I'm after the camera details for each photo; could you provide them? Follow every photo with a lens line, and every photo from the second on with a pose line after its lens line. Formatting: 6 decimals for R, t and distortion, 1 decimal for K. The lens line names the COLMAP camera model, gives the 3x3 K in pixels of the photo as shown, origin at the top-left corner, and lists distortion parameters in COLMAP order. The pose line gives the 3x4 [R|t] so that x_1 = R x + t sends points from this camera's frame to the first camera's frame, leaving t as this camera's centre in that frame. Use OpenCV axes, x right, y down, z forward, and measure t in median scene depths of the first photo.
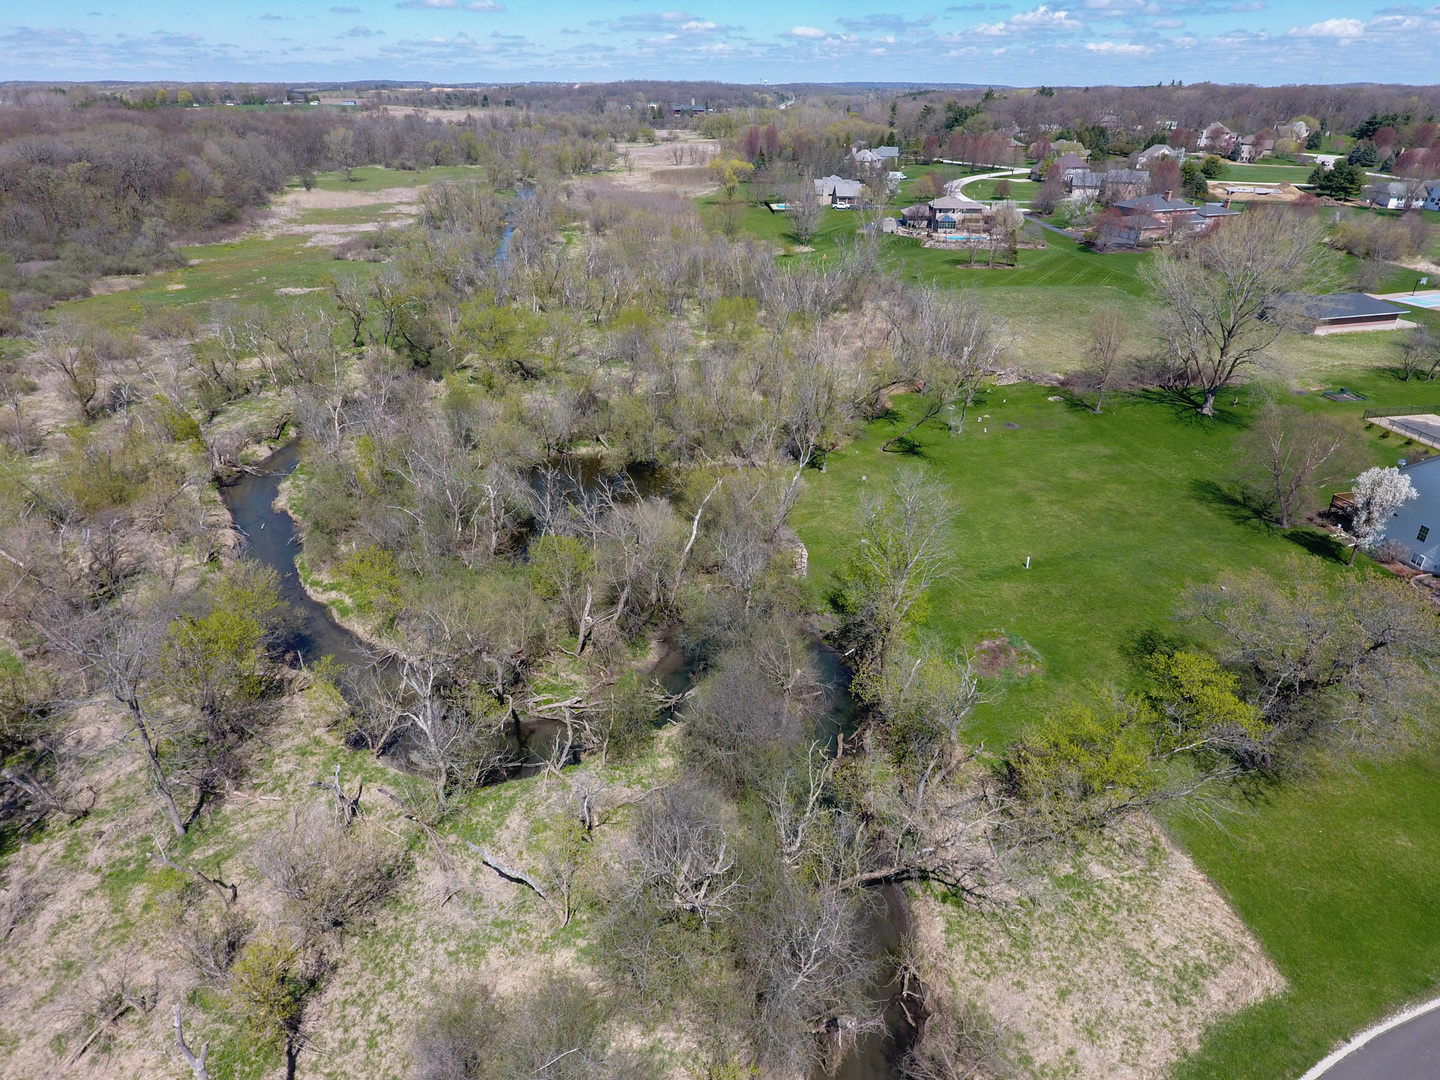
lens RADIAL K [[800.0, 0, 720.0], [0, 800.0, 540.0], [0, 0, 1]] dist [-0.000590, -0.001347]
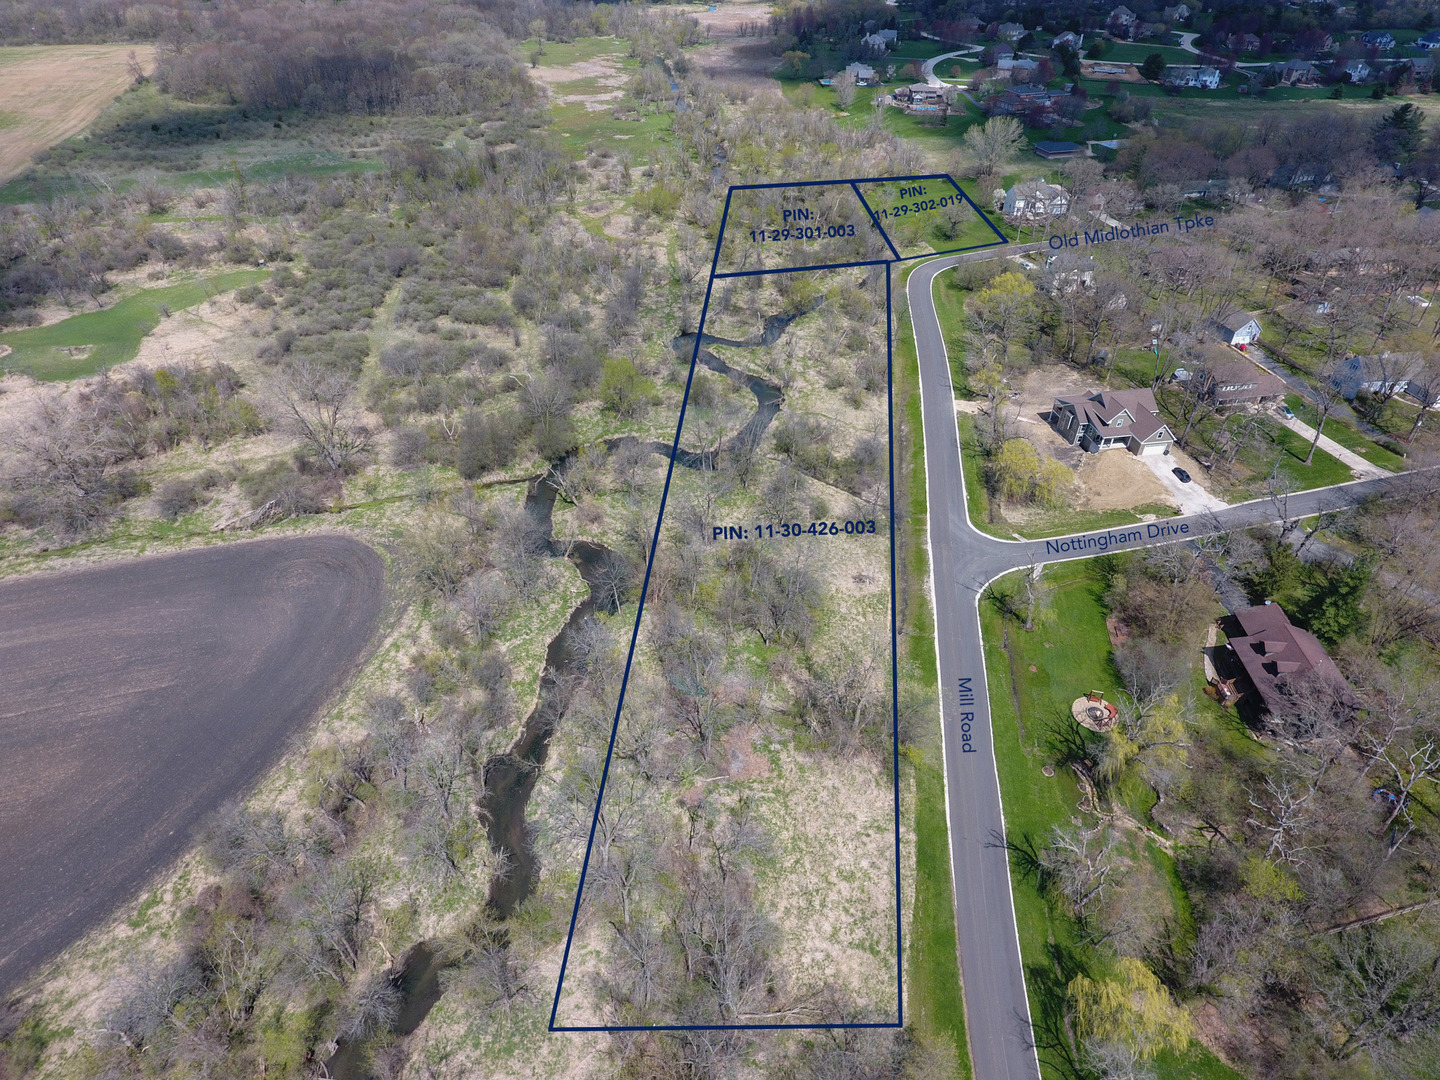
lens RADIAL K [[830.7, 0, 710.6], [0, 830.7, 533.0], [0, 0, 1]] dist [0.001081, -0.000317]
pose [[0.999968, -0.002155, 0.007692, -0.140431], [0.000900, 0.987181, 0.159601, 0.190675], [-0.007937, -0.159589, 0.987152, -0.687191]]
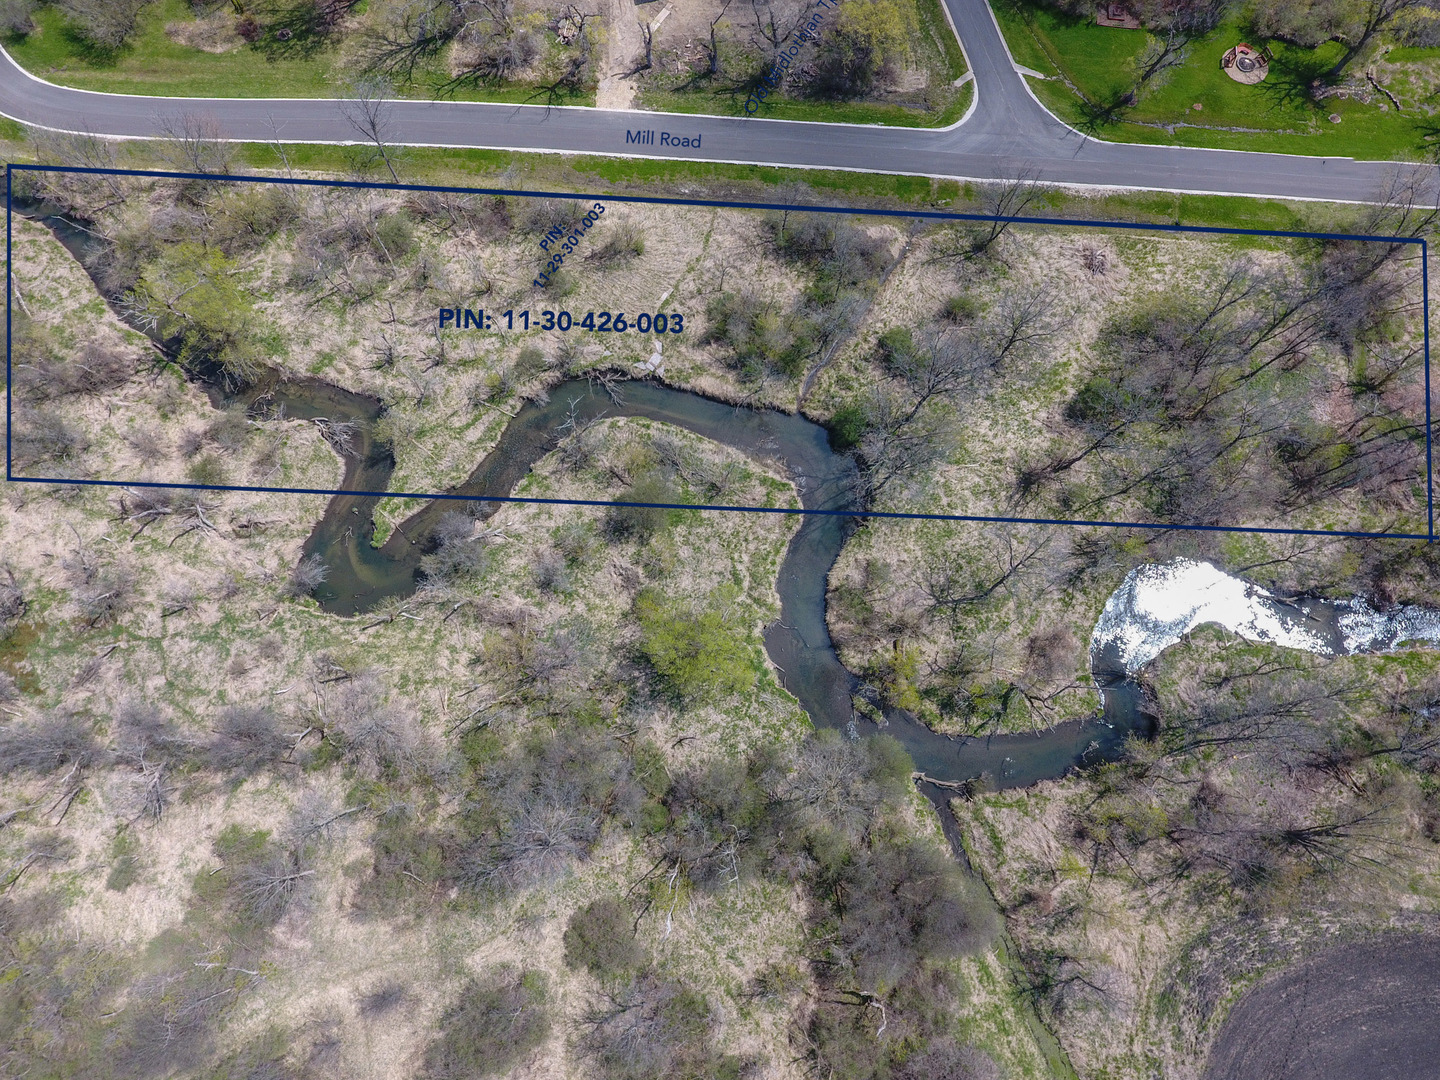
lens RADIAL K [[840.0, 0, 700.1], [0, 840.0, 534.4], [0, 0, 1]] dist [0.000023, -0.001335]
pose [[-0.104061, -0.955038, 0.277623, -0.228752], [0.479457, 0.196390, 0.855308, -0.038018], [-0.871374, 0.222113, 0.437463, -0.266765]]
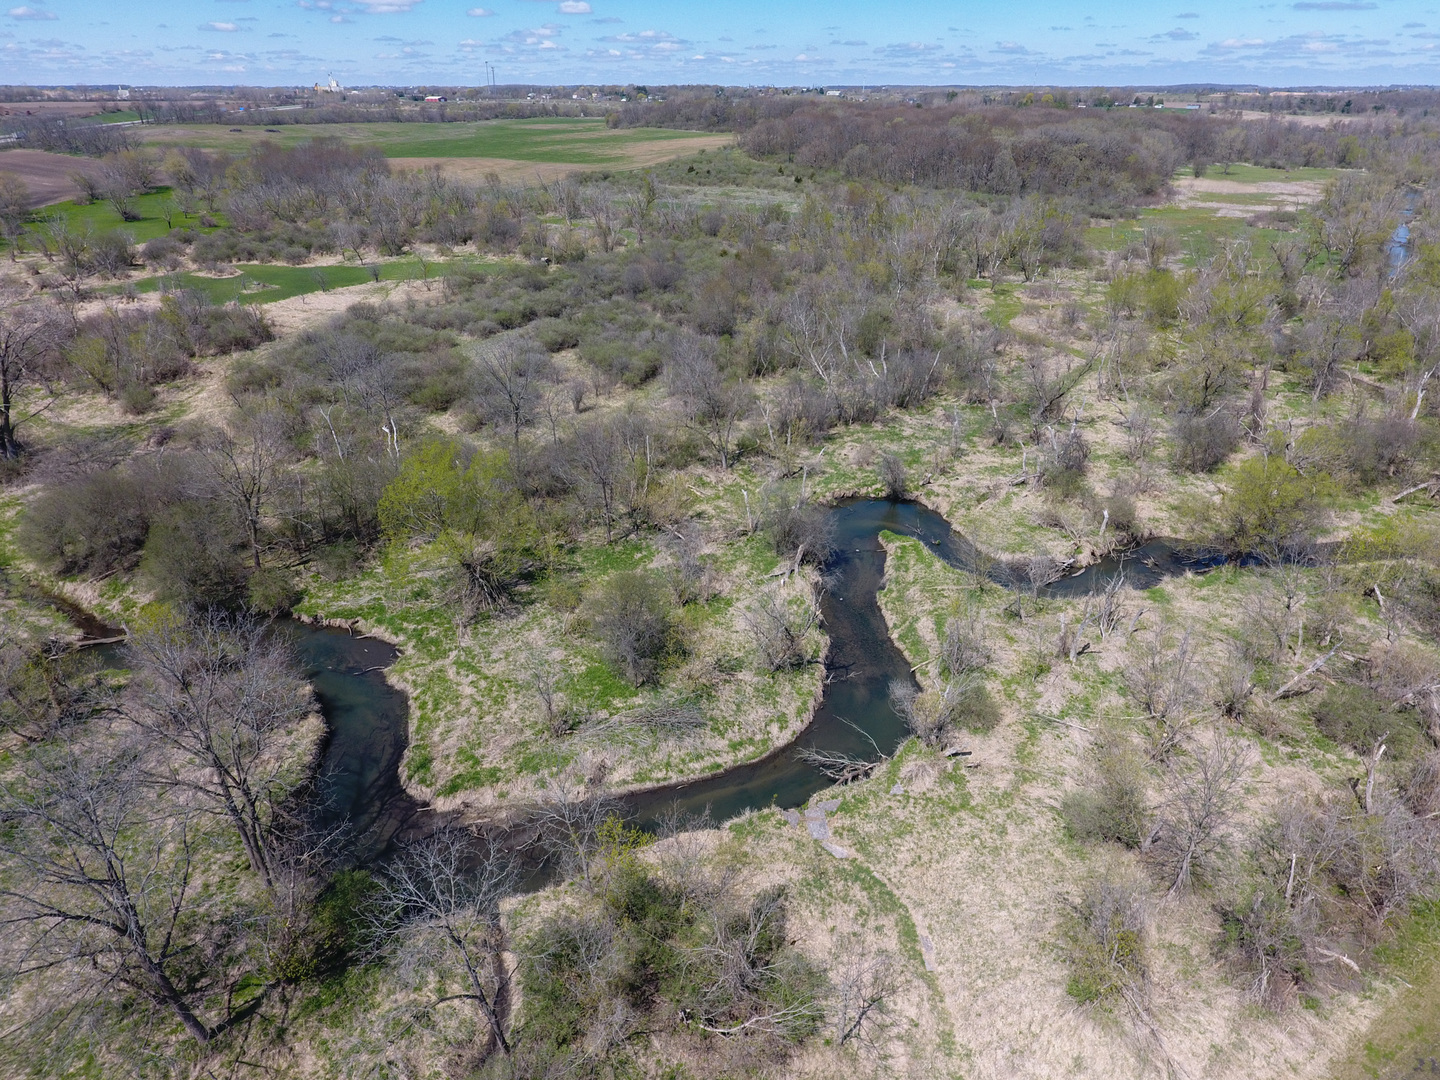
lens RADIAL K [[840.0, 0, 700.1], [0, 840.0, 534.4], [0, 0, 1]] dist [0.000023, -0.001335]
pose [[0.684069, 0.341083, -0.644757, -0.022768], [-0.359317, 0.926820, 0.109073, 0.145093], [0.634776, 0.157059, 0.756566, -0.263045]]
